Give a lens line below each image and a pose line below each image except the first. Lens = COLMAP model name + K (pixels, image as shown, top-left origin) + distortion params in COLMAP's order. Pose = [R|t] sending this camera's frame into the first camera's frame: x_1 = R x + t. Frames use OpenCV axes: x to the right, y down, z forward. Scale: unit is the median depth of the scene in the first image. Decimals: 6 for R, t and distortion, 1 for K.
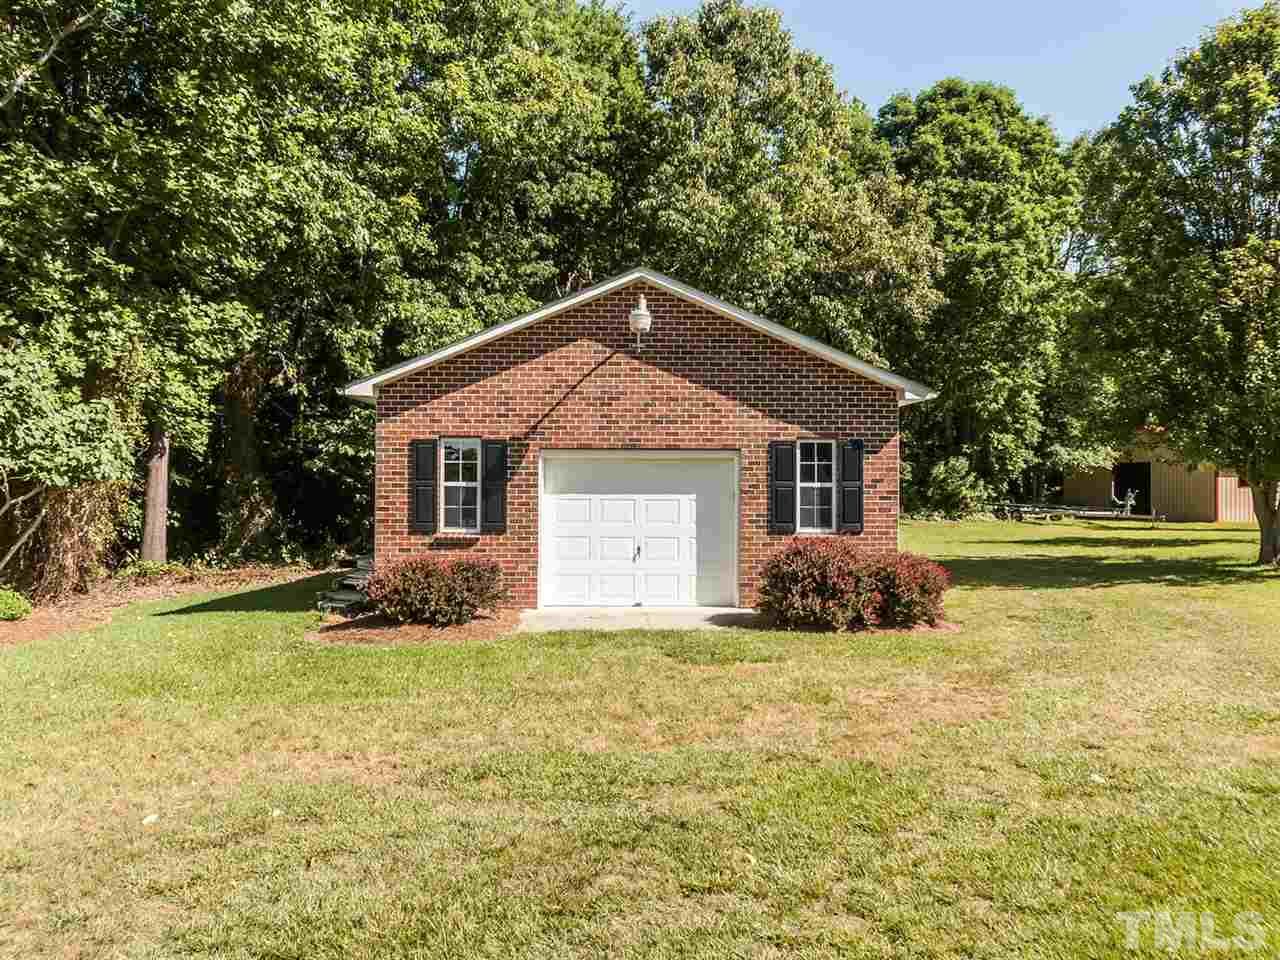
lens RADIAL K [[911.1, 0, 642.6], [0, 911.1, 489.9], [0, 0, 1]] dist [0.009692, 0.019175]
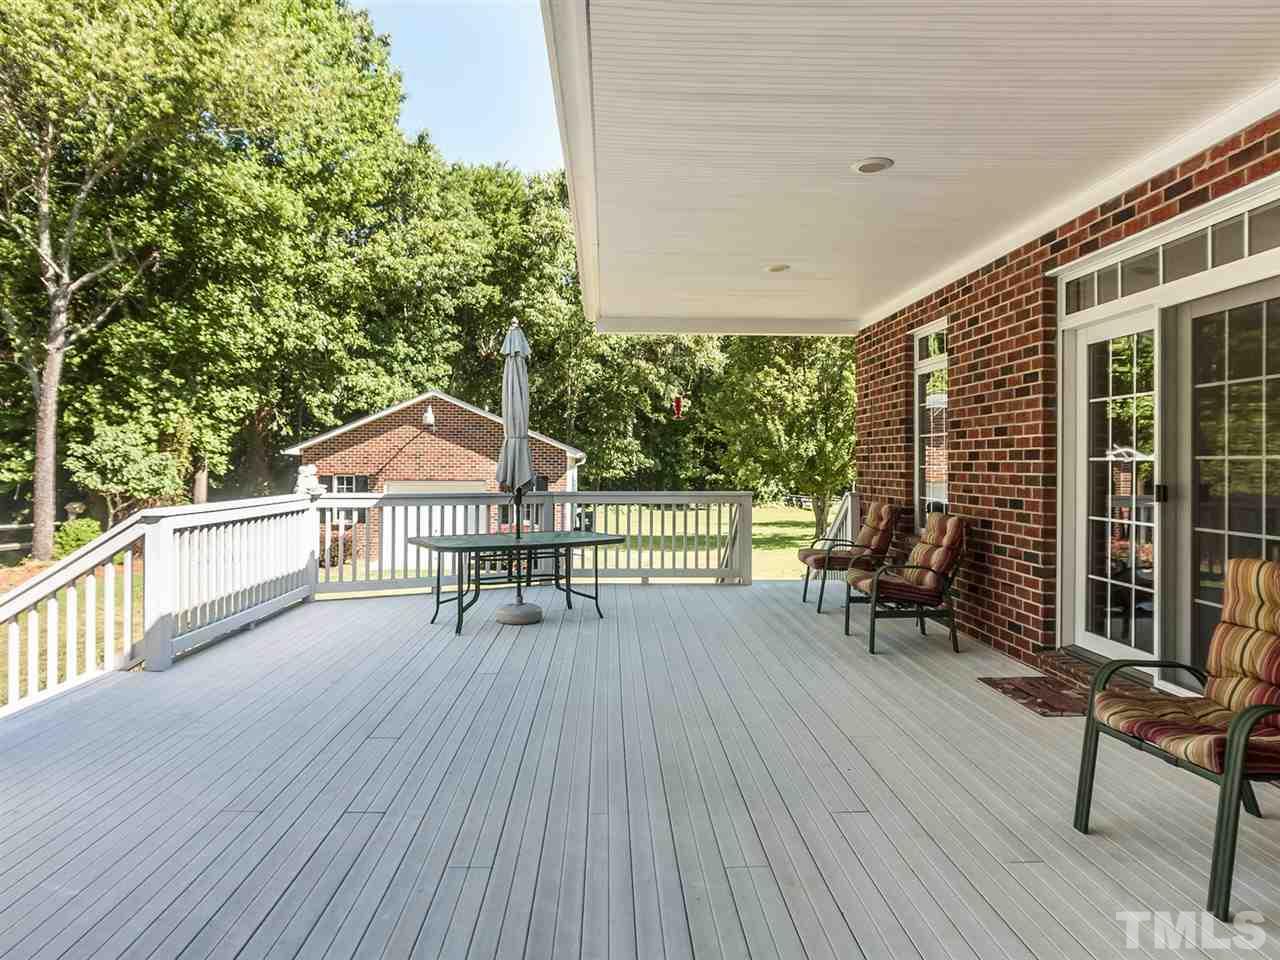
lens RADIAL K [[809.0, 0, 637.0], [0, 809.0, 468.1], [0, 0, 1]] dist [-0.001636, -0.002307]
pose [[0.999900, -0.002265, -0.013933, 0.313462], [0.002215, 0.999991, -0.003566, -0.044317], [0.013941, 0.003535, 0.999897, -0.506357]]
